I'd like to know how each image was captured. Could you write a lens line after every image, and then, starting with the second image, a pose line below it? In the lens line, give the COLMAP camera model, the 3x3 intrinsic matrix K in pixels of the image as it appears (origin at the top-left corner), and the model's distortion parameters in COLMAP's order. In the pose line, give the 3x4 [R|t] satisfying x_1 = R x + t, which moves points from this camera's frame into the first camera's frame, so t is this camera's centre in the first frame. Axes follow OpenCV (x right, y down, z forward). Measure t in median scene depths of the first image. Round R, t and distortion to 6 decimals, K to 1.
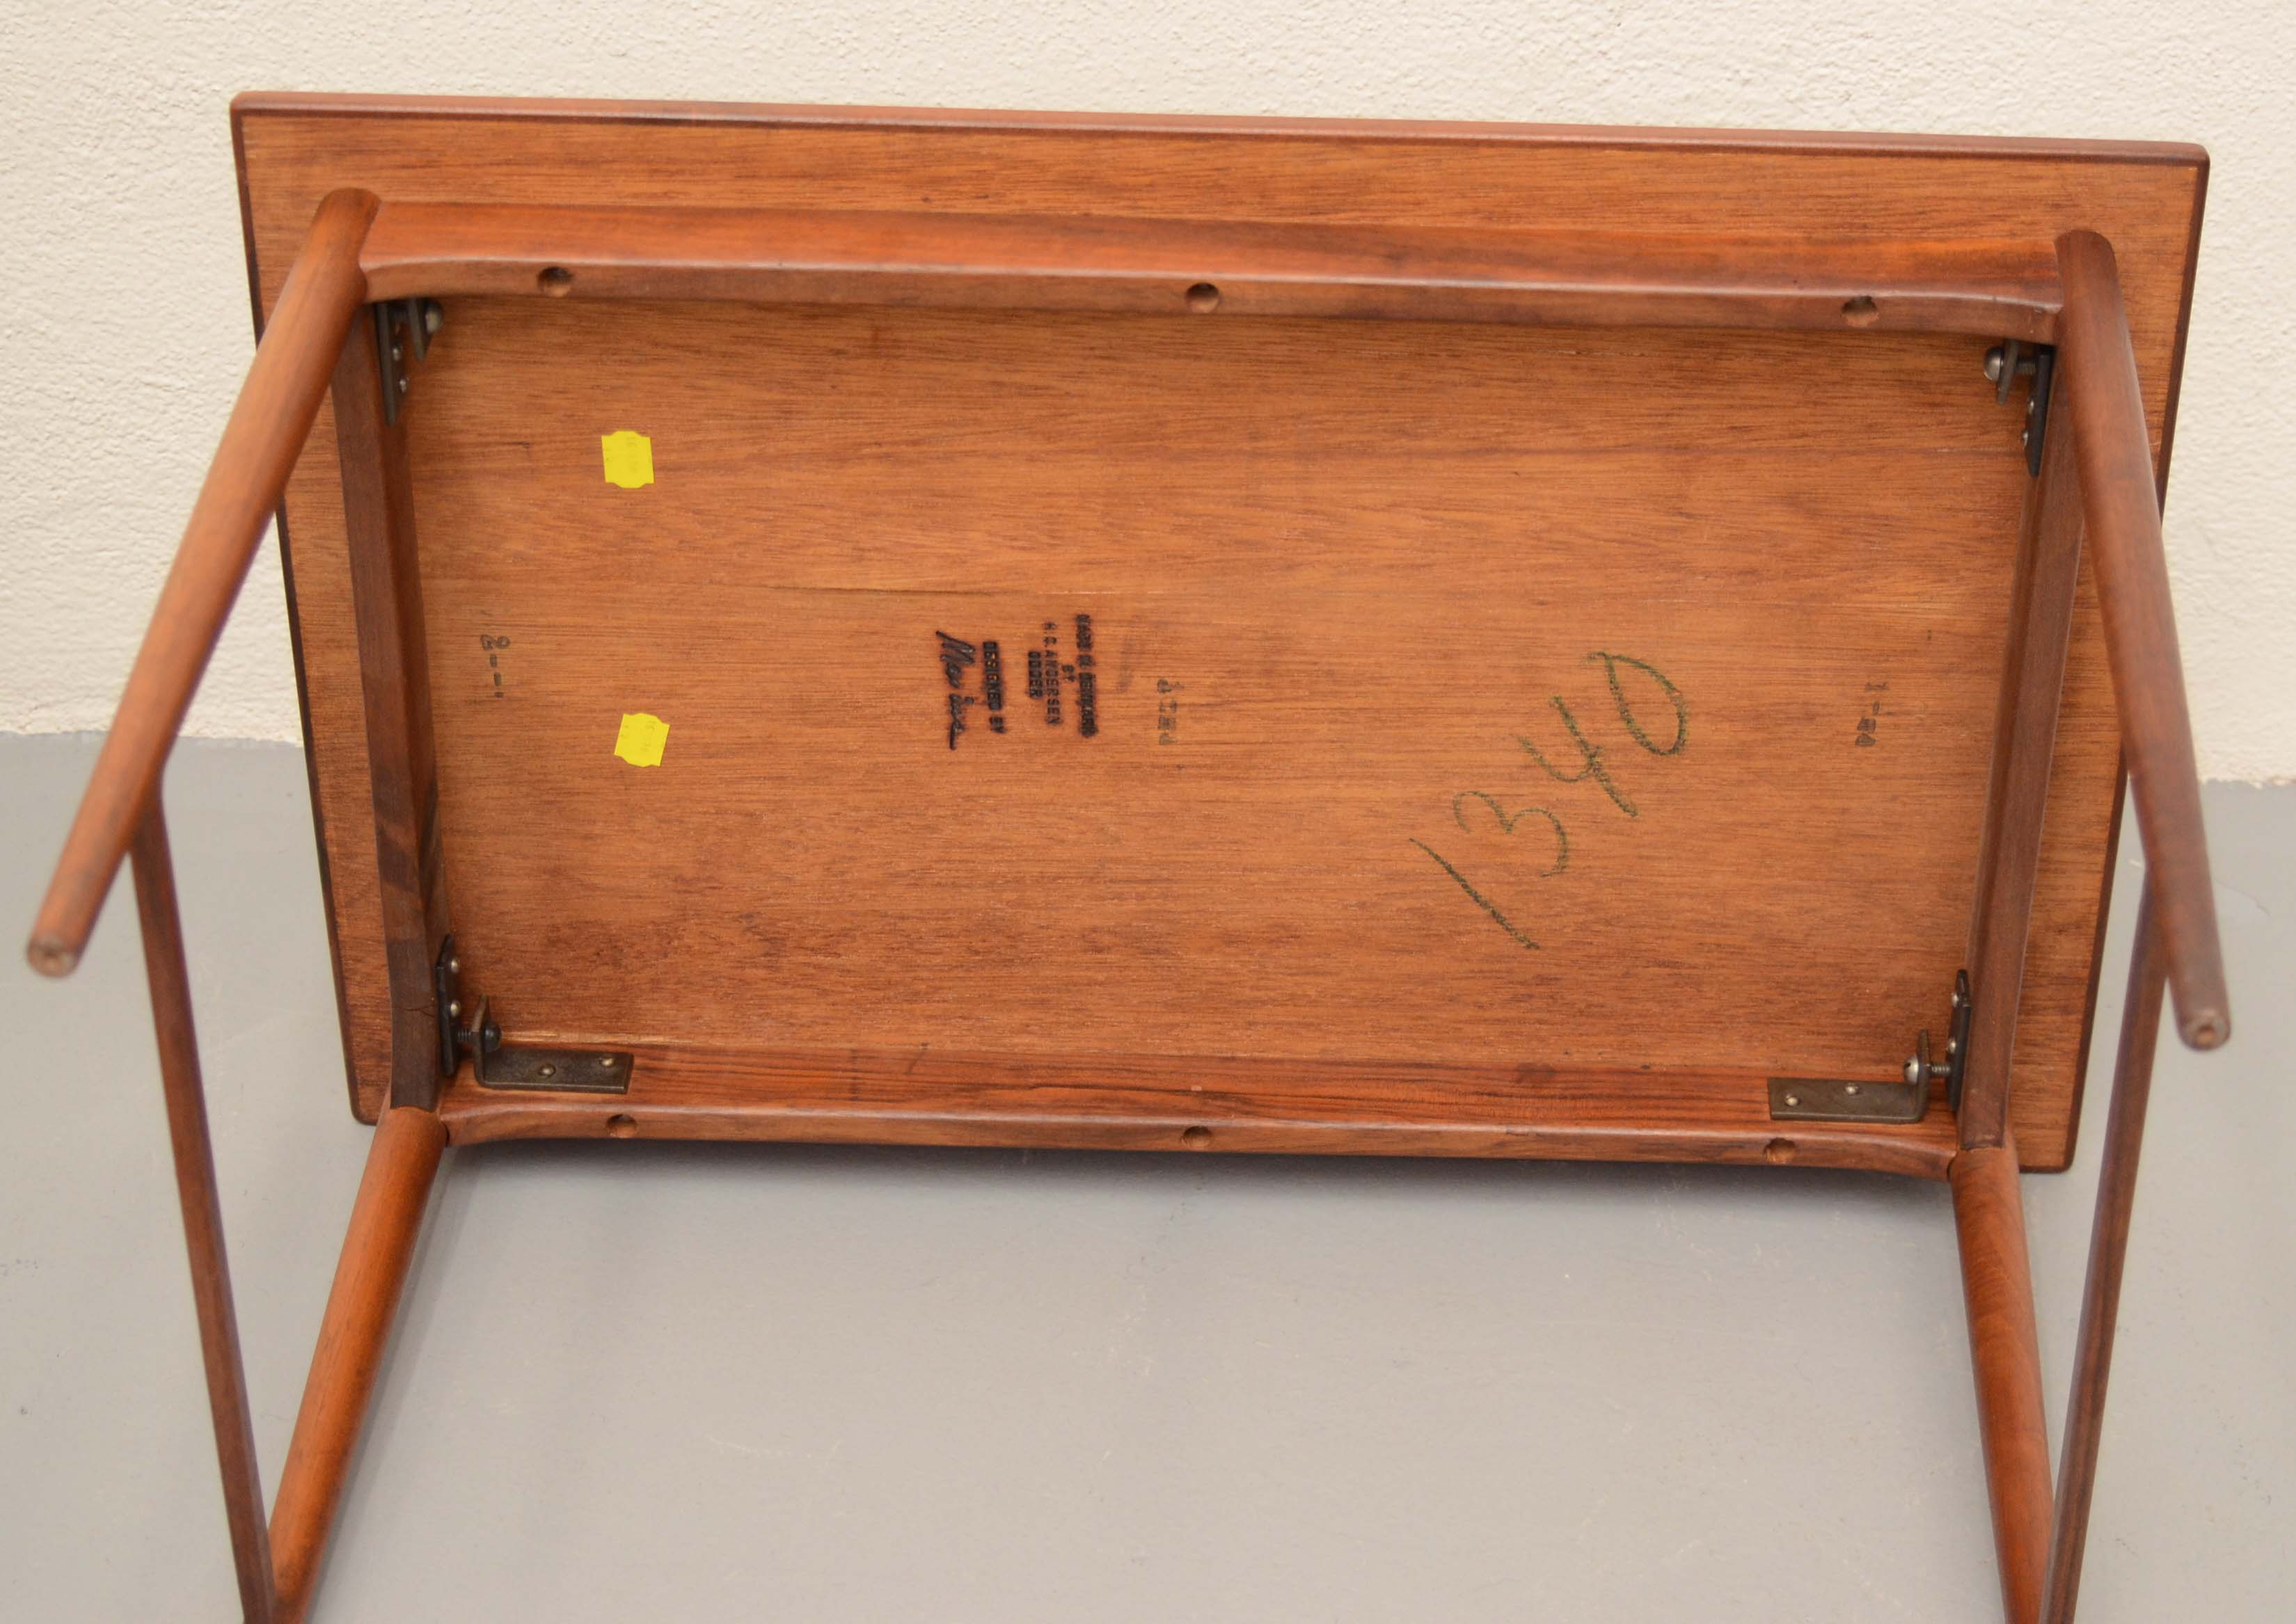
lens RADIAL K [[5398.8, 0, 1148.1], [0, 5398.8, 807.4], [0, 0, 1]] dist [-0.108328, 0.000000]
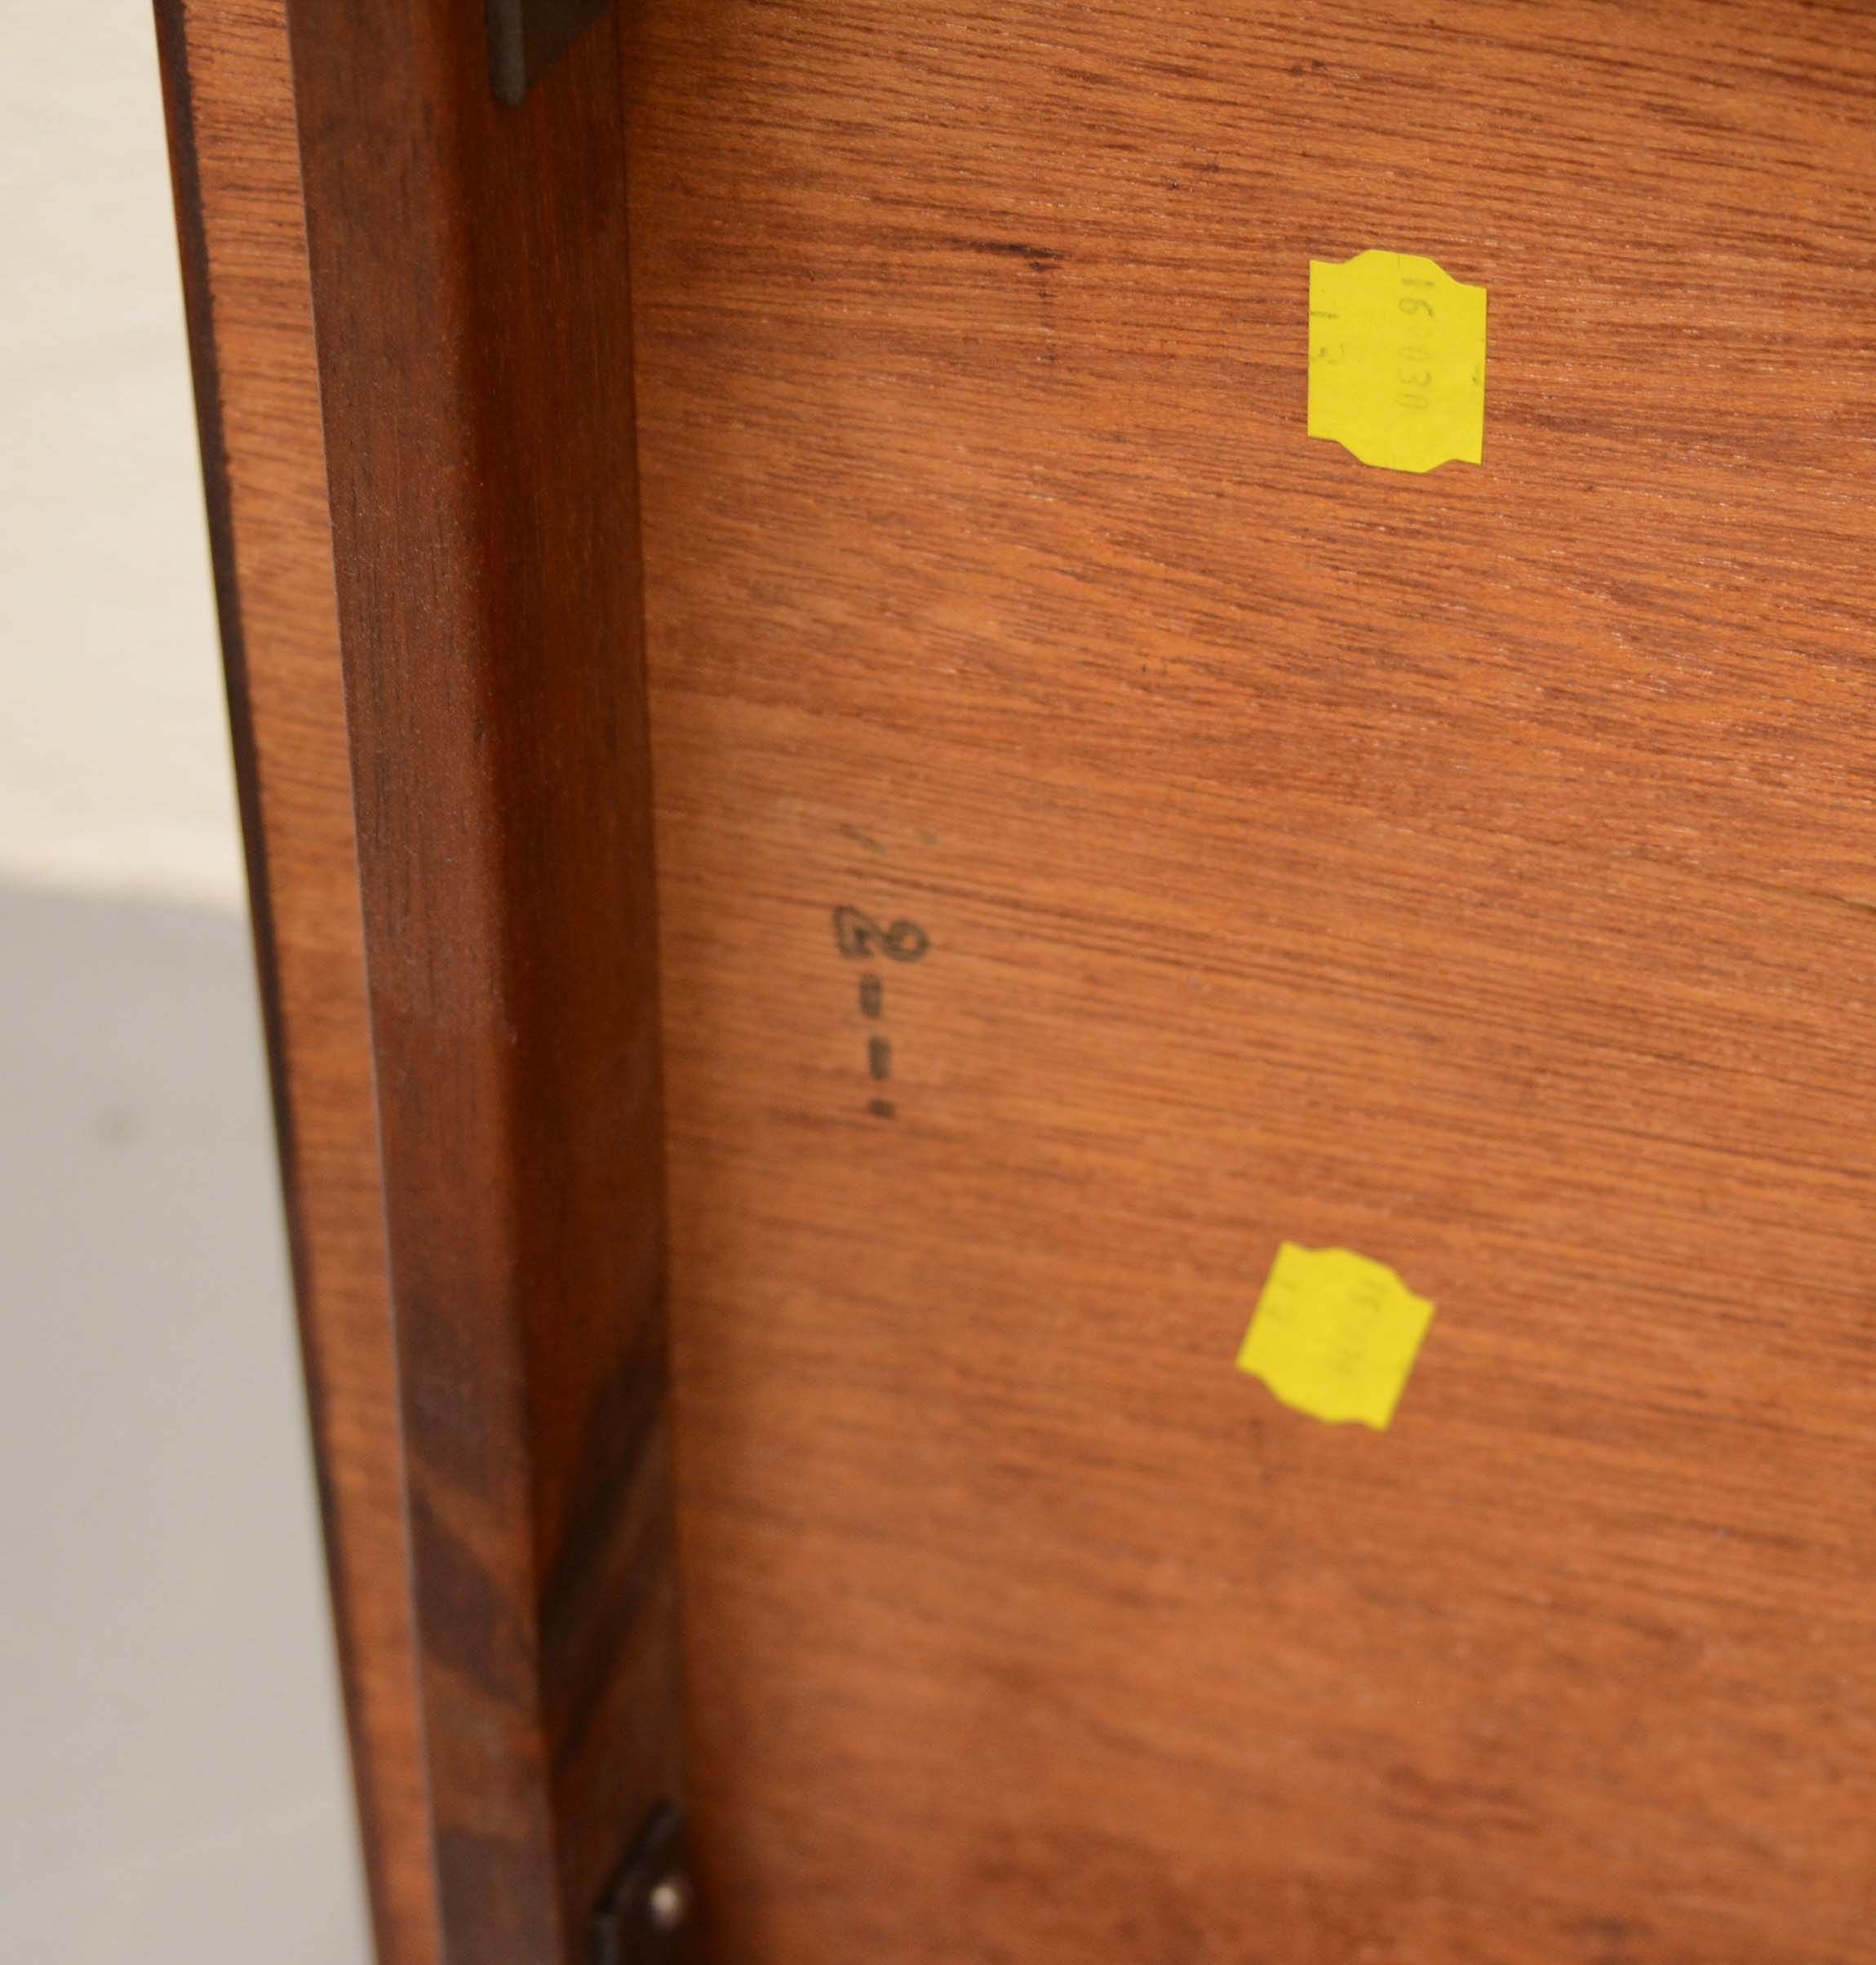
lens RADIAL K [[5716.7, 0, 943.3], [0, 5716.7, 986.3], [0, 0, 1]] dist [-0.084669, 0.000000]
pose [[0.963215, 0.157216, -0.217943, -0.050117], [-0.153369, 0.987564, 0.034566, -0.039115], [0.220667, 0.000131, 0.975349, 0.698254]]
